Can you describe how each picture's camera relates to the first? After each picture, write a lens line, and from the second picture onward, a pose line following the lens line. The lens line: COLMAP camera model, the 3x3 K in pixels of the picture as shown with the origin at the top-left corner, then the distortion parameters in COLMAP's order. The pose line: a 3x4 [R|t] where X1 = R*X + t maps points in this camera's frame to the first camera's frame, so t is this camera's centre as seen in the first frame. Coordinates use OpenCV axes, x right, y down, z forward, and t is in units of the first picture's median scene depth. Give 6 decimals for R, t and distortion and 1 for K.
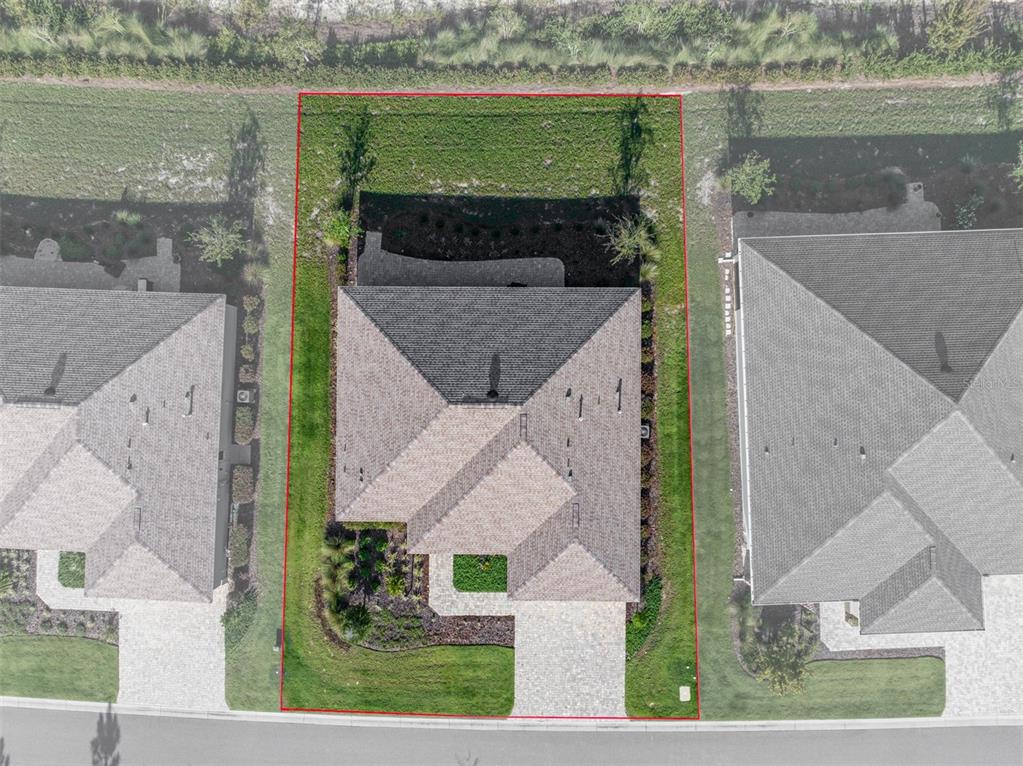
lens RADIAL K [[716.9, 0, 515.0], [0, 716.9, 384.1], [0, 0, 1]] dist [-0.017753, -0.012257]
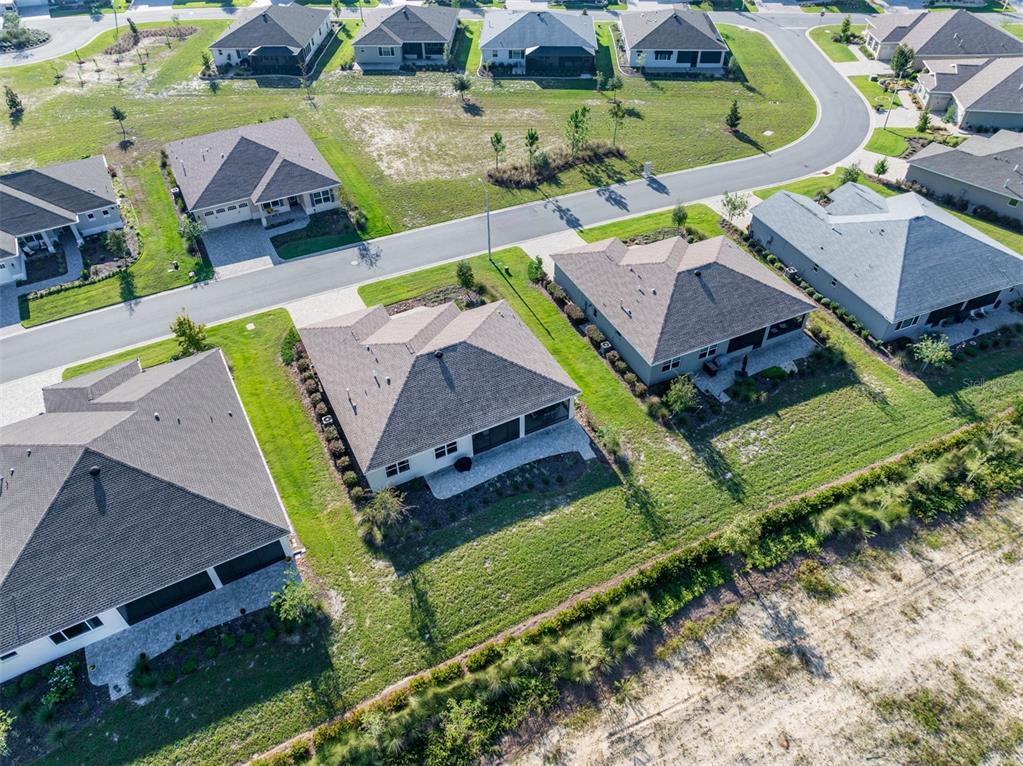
lens RADIAL K [[716.9, 0, 517.7], [0, 716.9, 380.7], [0, 0, 1]] dist [-0.017753, -0.012257]
pose [[-0.885773, 0.324963, -0.331369, 0.274741], [-0.463639, -0.587062, 0.663624, -0.891407], [0.021119, 0.741456, 0.670669, 0.085507]]
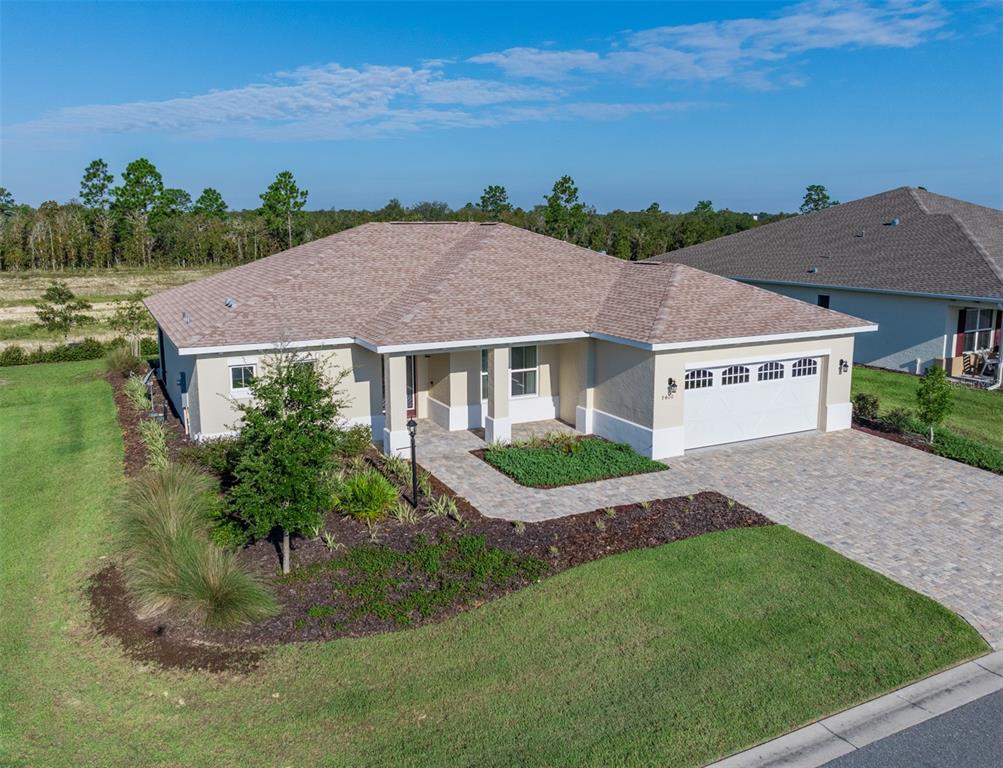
lens RADIAL K [[821.5, 0, 484.9], [0, 821.5, 348.0], [0, 0, 1]] dist [-0.031160, 0.007927]
pose [[0.898266, -0.058994, 0.435475, -0.276453], [0.439246, 0.150901, -0.885602, 0.623082], [-0.013468, 0.986787, 0.161462, 0.863478]]
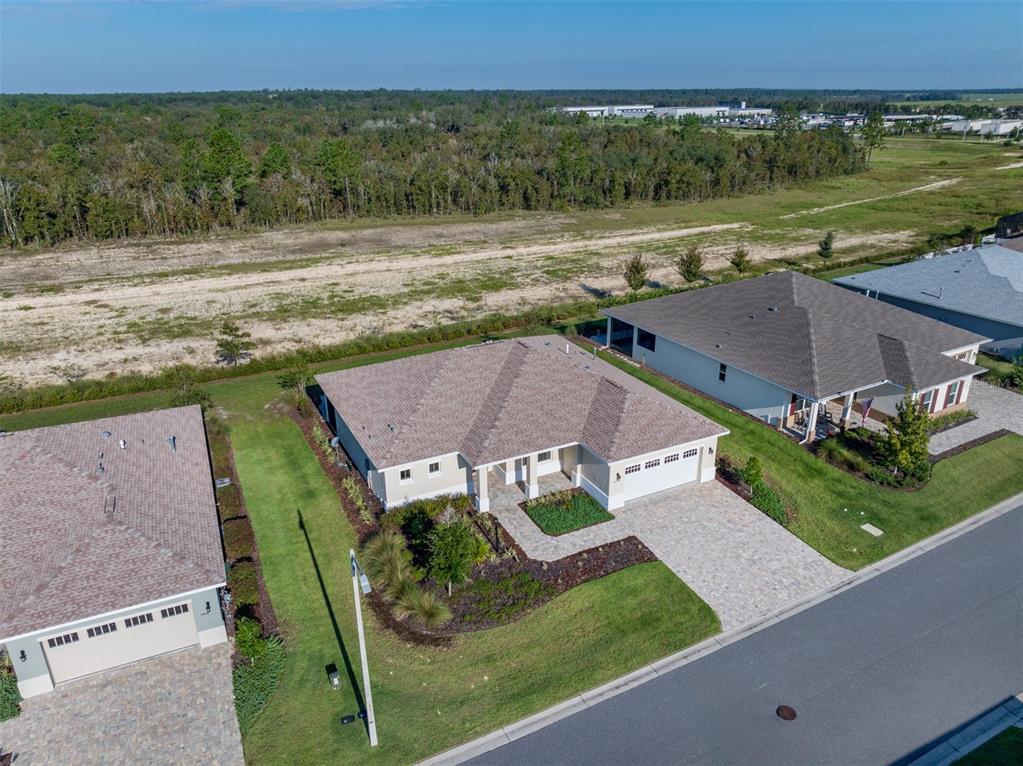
lens RADIAL K [[716.9, 0, 513.6], [0, 716.9, 377.7], [0, 0, 1]] dist [-0.017753, -0.012257]
pose [[0.888868, -0.163575, 0.427969, -0.415155], [0.457993, 0.342707, -0.820241, 0.833782], [-0.012497, 0.925092, 0.379537, 0.553606]]
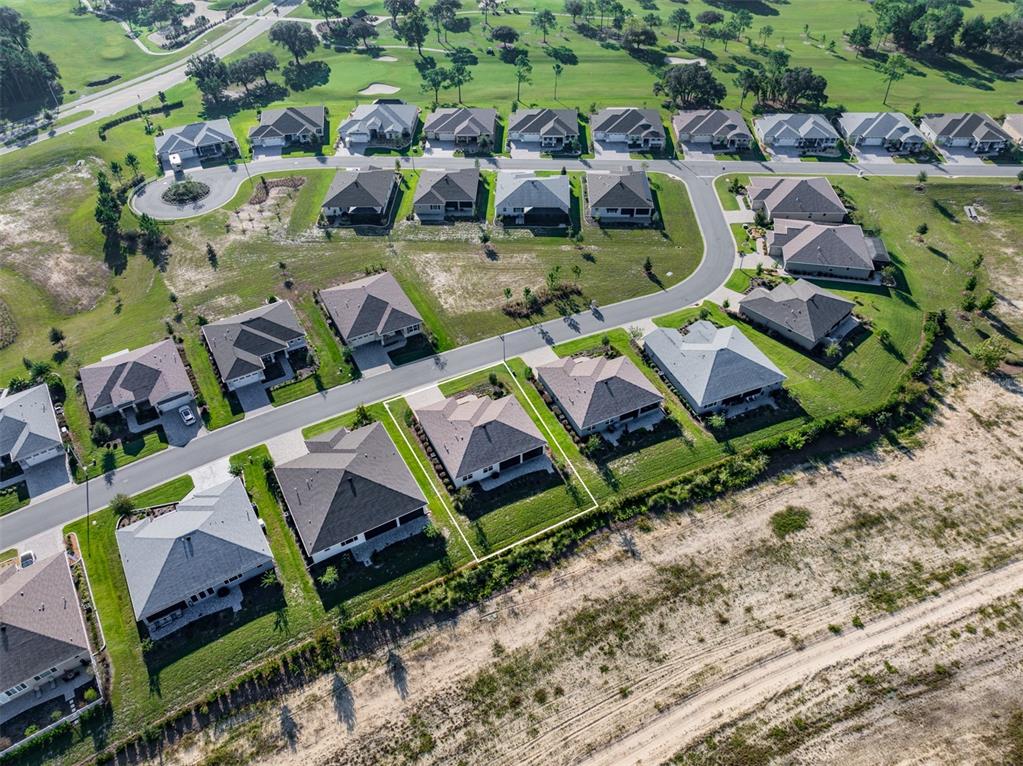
lens RADIAL K [[716.9, 0, 515.1], [0, 716.9, 383.5], [0, 0, 1]] dist [-0.017753, -0.012257]
pose [[-0.887441, 0.328199, -0.323627, 0.705501], [-0.460154, -0.590348, 0.663135, -1.773768], [0.026587, 0.737411, 0.674921, -1.107547]]
